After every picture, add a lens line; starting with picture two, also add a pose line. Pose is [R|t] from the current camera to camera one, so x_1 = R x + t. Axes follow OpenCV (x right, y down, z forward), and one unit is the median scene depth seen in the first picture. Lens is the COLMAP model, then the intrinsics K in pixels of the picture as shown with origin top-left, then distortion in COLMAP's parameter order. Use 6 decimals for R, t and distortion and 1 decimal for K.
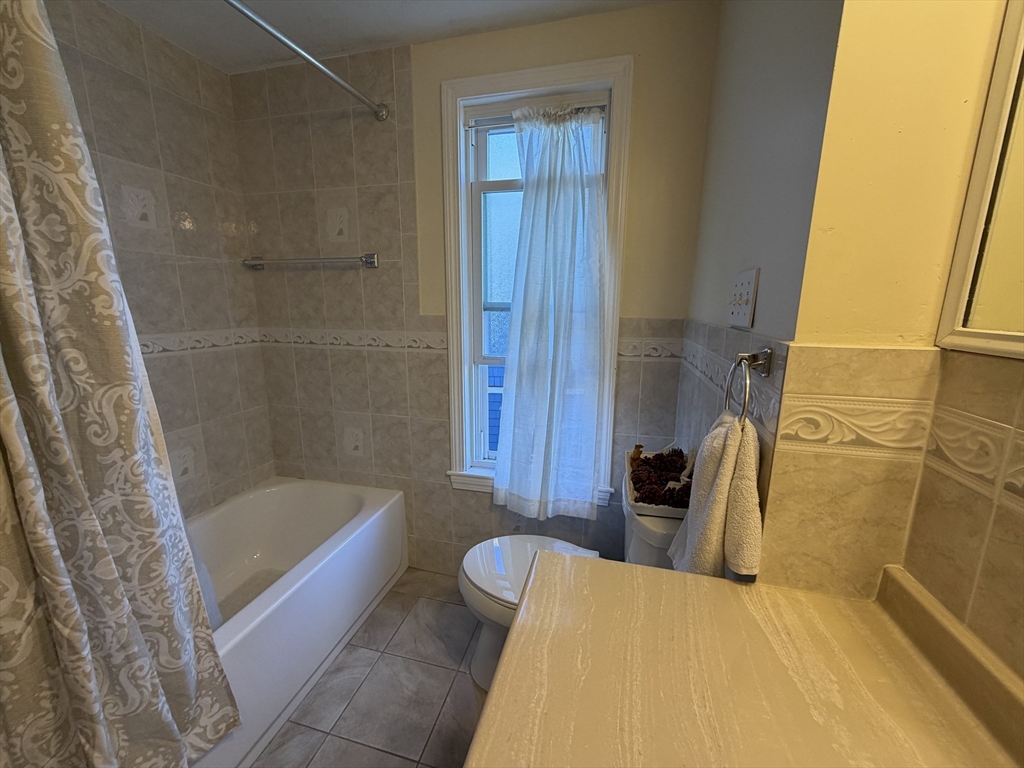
lens RADIAL K [[406.5, 0, 509.6], [0, 406.5, 384.0], [0, 0, 1]] dist [-0.000756, -0.000092]
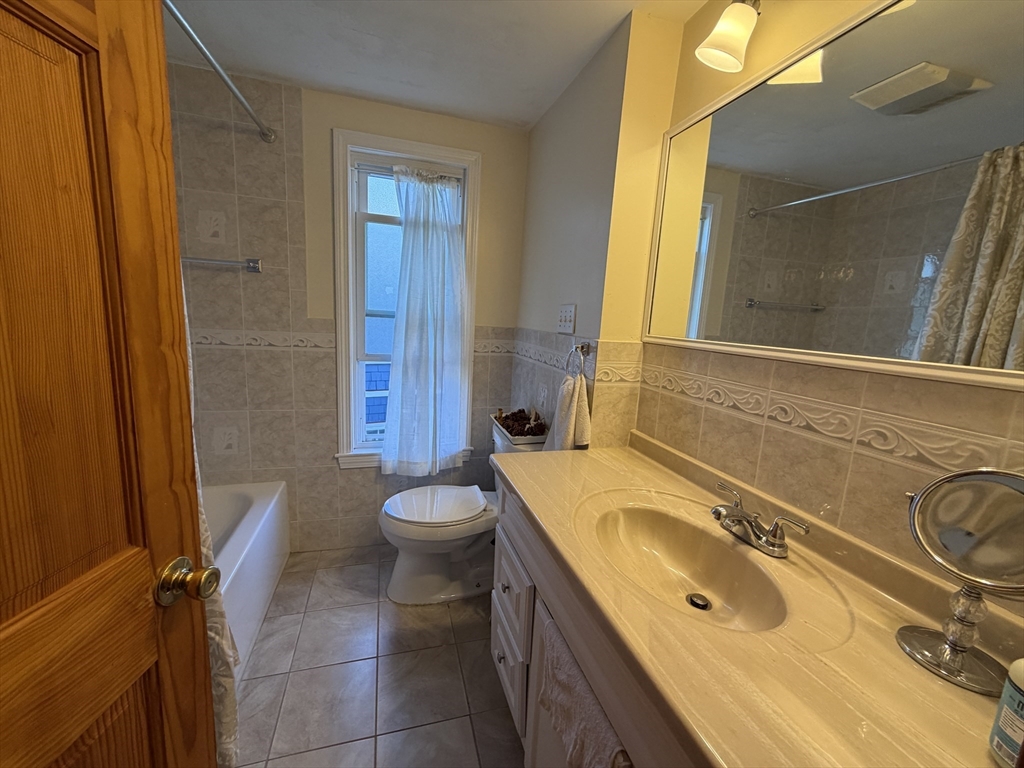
lens RADIAL K [[406.5, 0, 509.9], [0, 406.5, 381.9], [0, 0, 1]] dist [-0.000756, -0.000092]
pose [[0.853270, -0.043715, 0.519634, -0.374923], [0.053200, 0.998578, -0.003352, 0.046740], [-0.518749, 0.030505, 0.854382, -0.284610]]
